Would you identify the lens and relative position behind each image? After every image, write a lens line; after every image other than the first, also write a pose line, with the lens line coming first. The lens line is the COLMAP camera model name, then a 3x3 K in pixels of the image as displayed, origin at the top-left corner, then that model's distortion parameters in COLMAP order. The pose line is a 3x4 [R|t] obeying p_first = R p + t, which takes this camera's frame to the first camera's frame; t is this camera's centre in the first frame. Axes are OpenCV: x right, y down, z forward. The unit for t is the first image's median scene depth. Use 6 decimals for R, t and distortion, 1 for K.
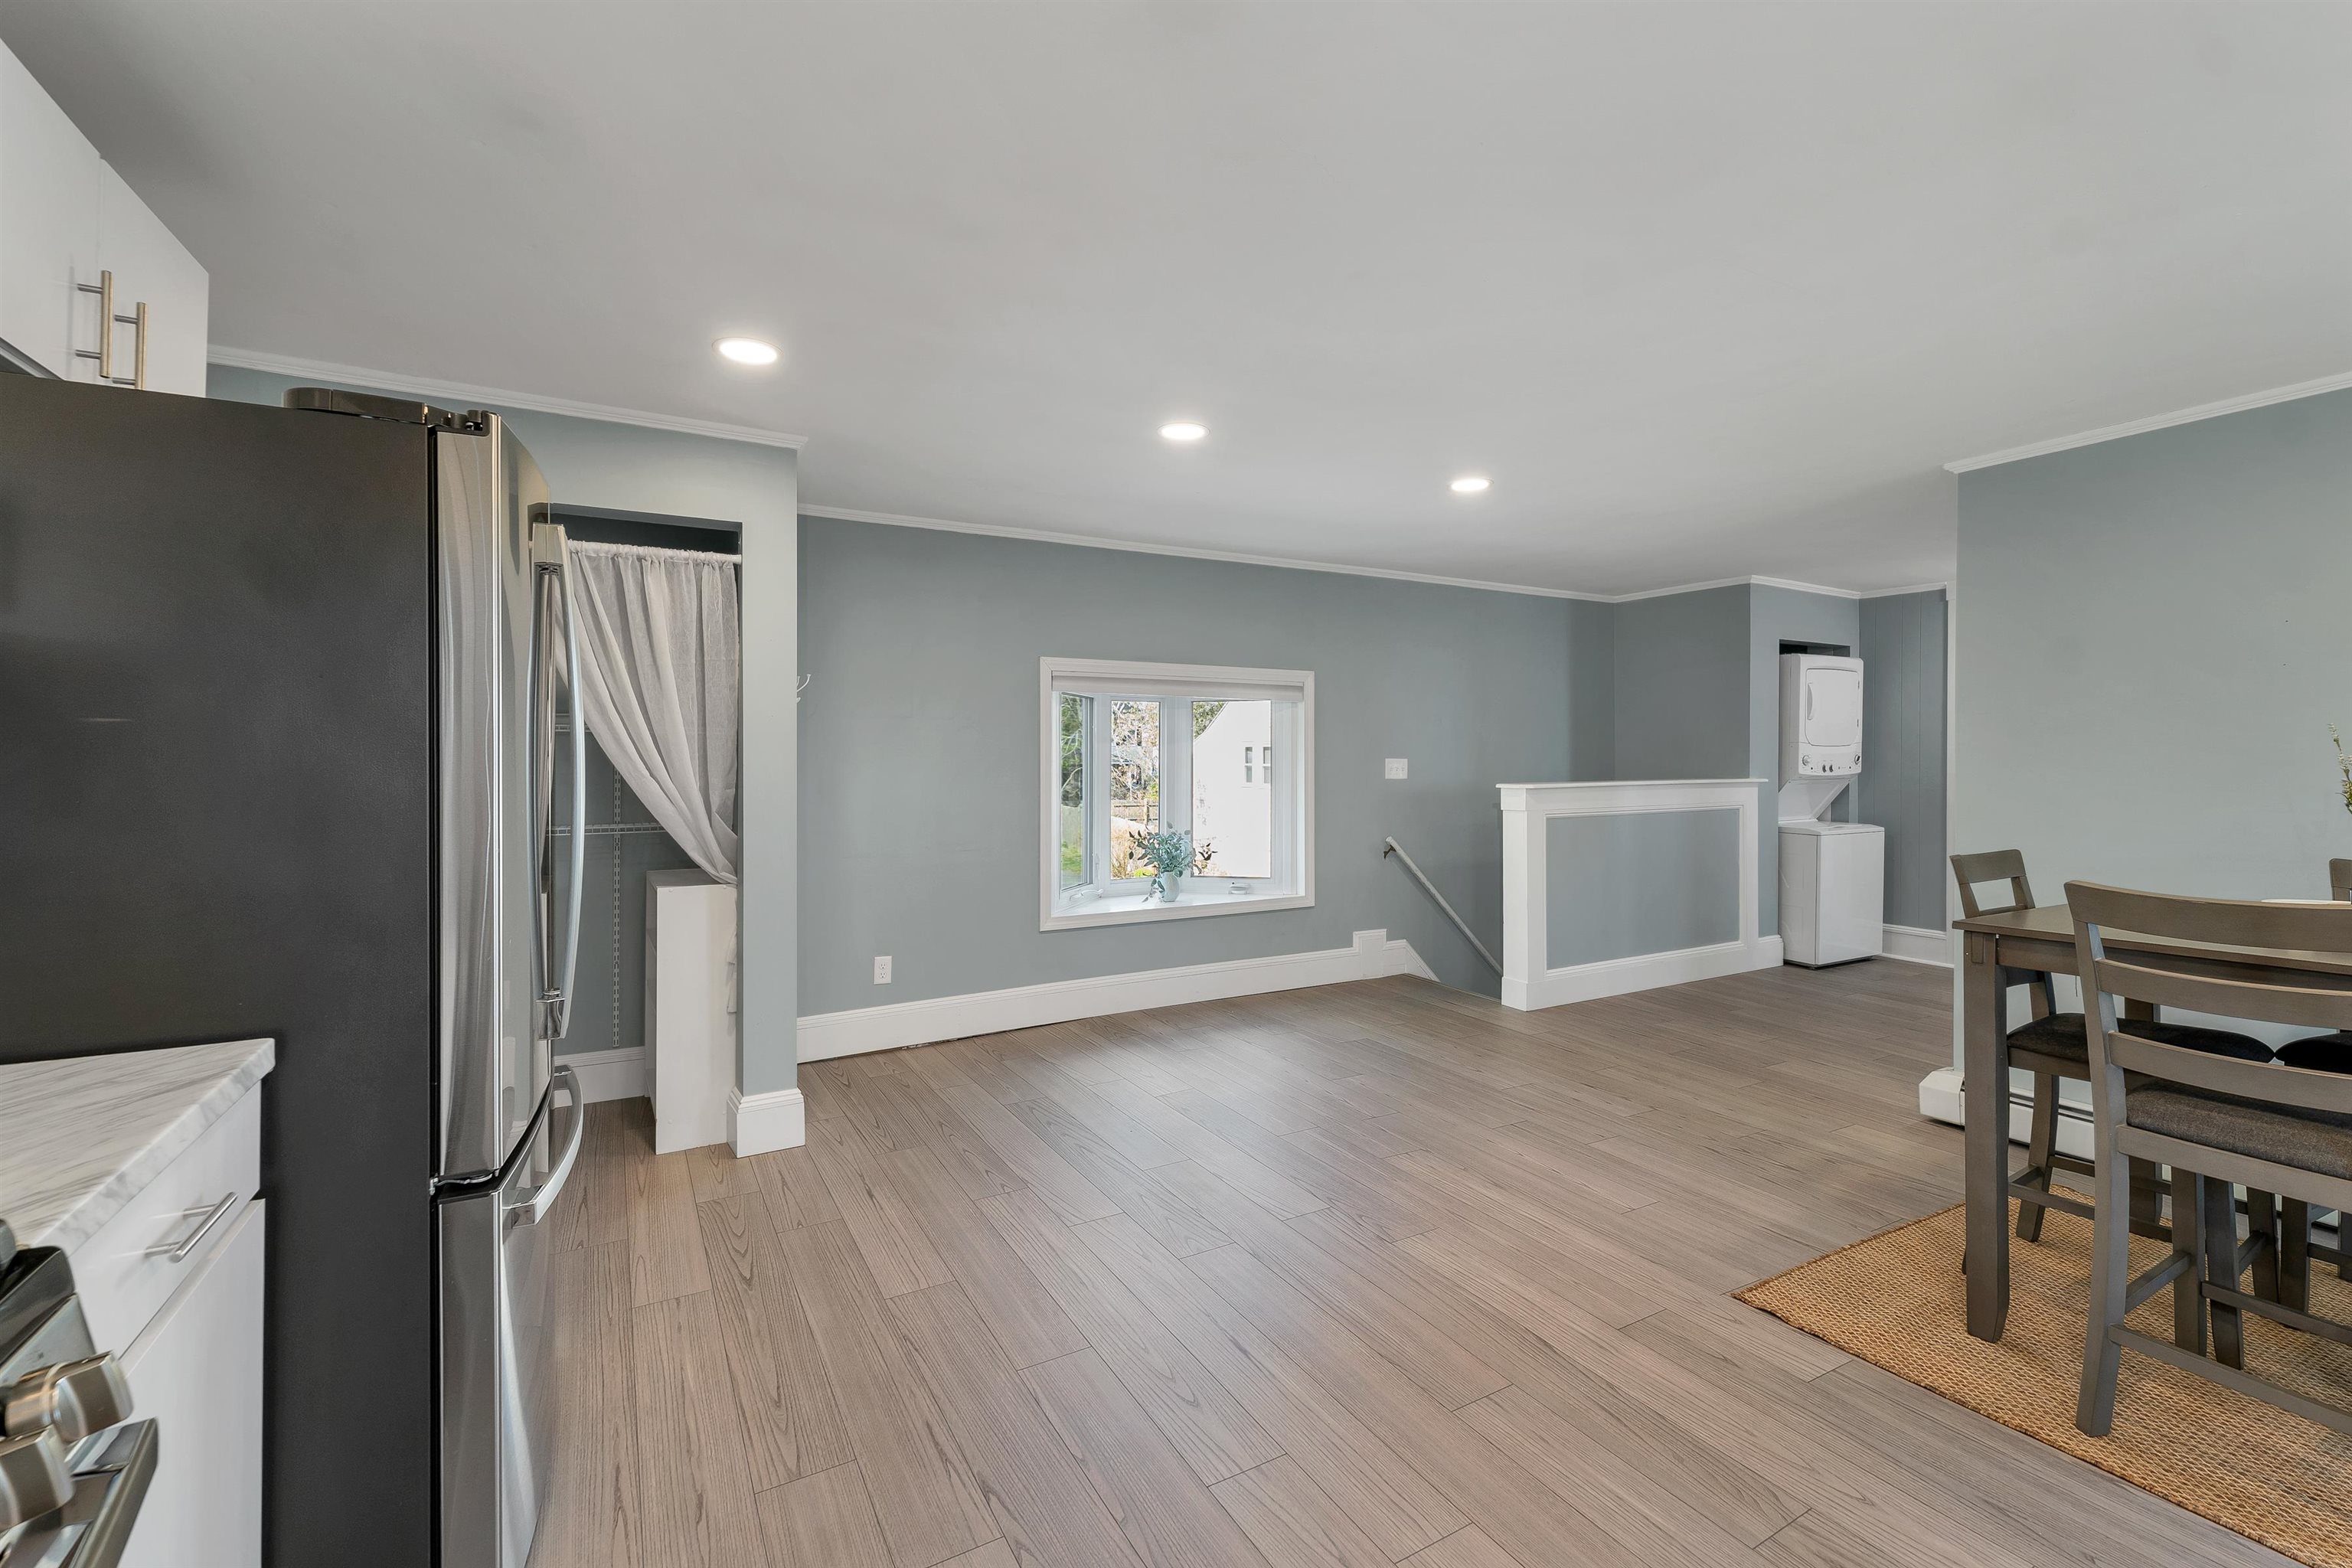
lens RADIAL K [[988.4, 0, 1164.5], [0, 988.4, 769.2], [0, 0, 1]] dist [0.001808, -0.010295]
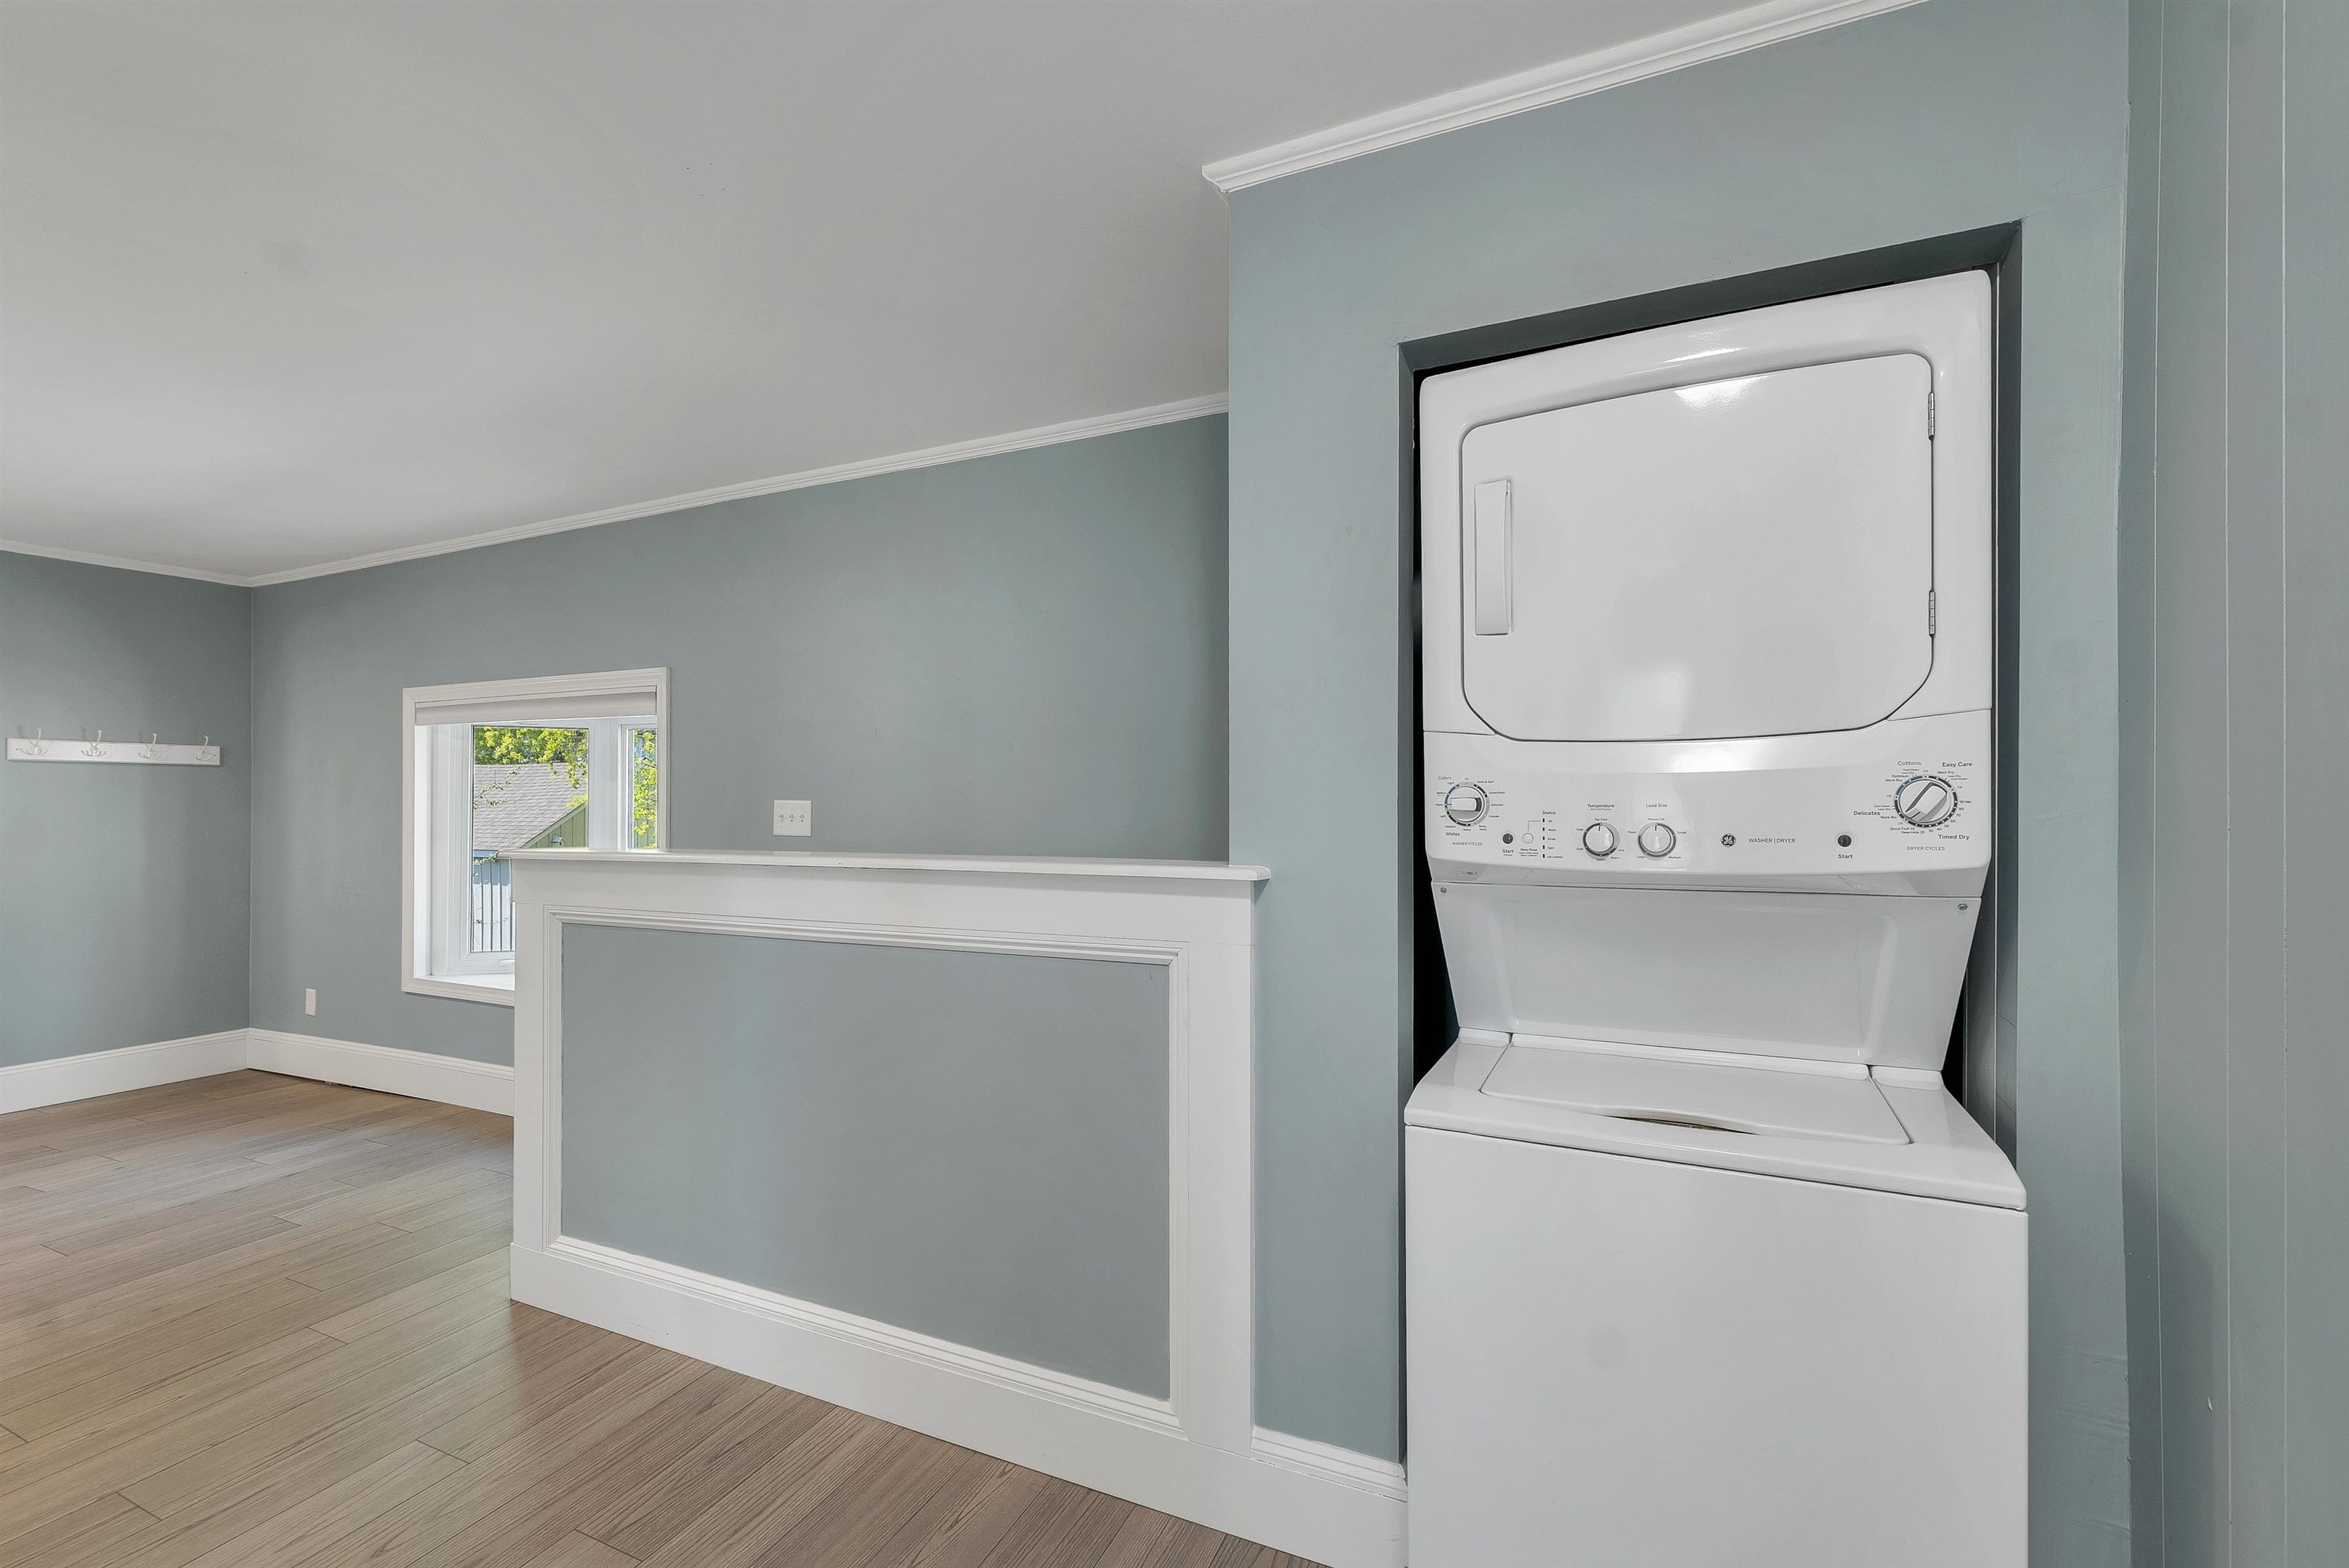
lens RADIAL K [[1000.9, 0, 1168.0], [0, 1000.9, 780.3], [0, 0, 1]] dist [0.019032, -0.012163]
pose [[0.589585, -0.018429, -0.807496, 0.944835], [-0.008715, 0.999536, -0.029175, -0.007591], [0.807659, 0.024238, 0.589151, 0.924456]]
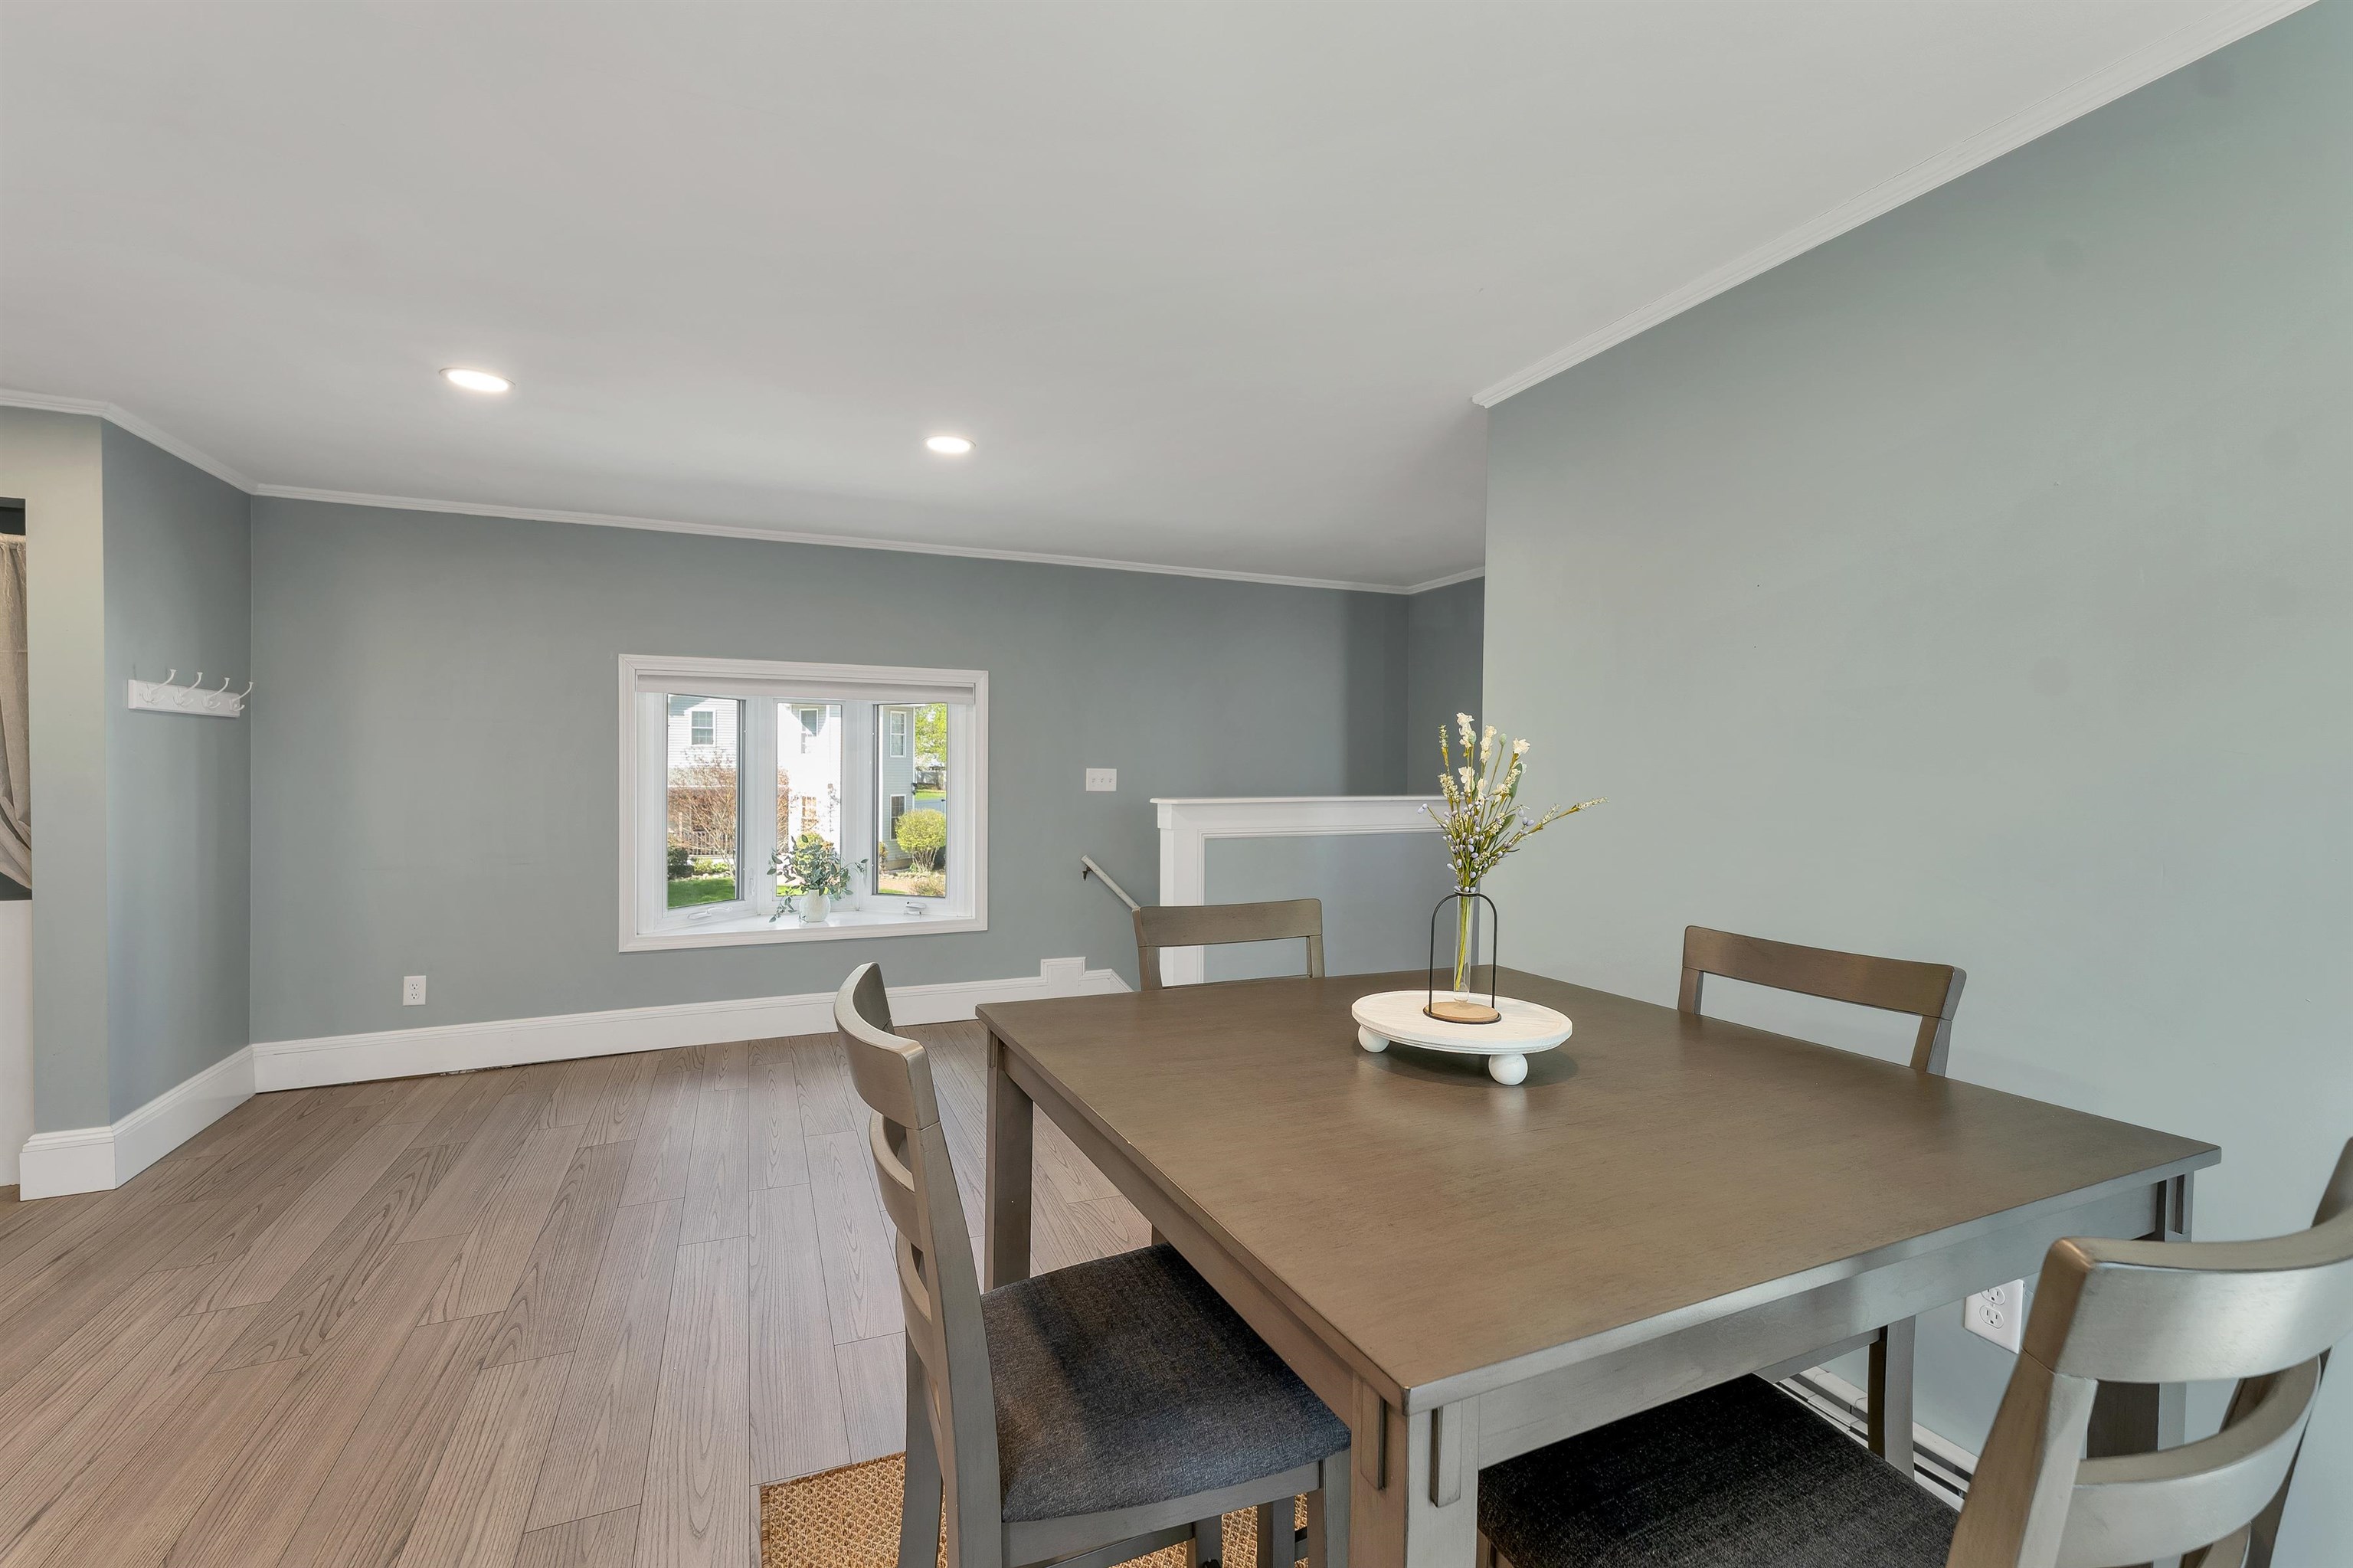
lens RADIAL K [[974.7, 0, 1168.4], [0, 974.7, 791.7], [0, 0, 1]] dist [0.005832, 0.000029]
pose [[0.994112, 0.010745, -0.107827, 0.435800], [-0.009204, 0.999848, 0.014779, -0.003707], [0.107970, -0.013699, 0.994060, 0.137106]]
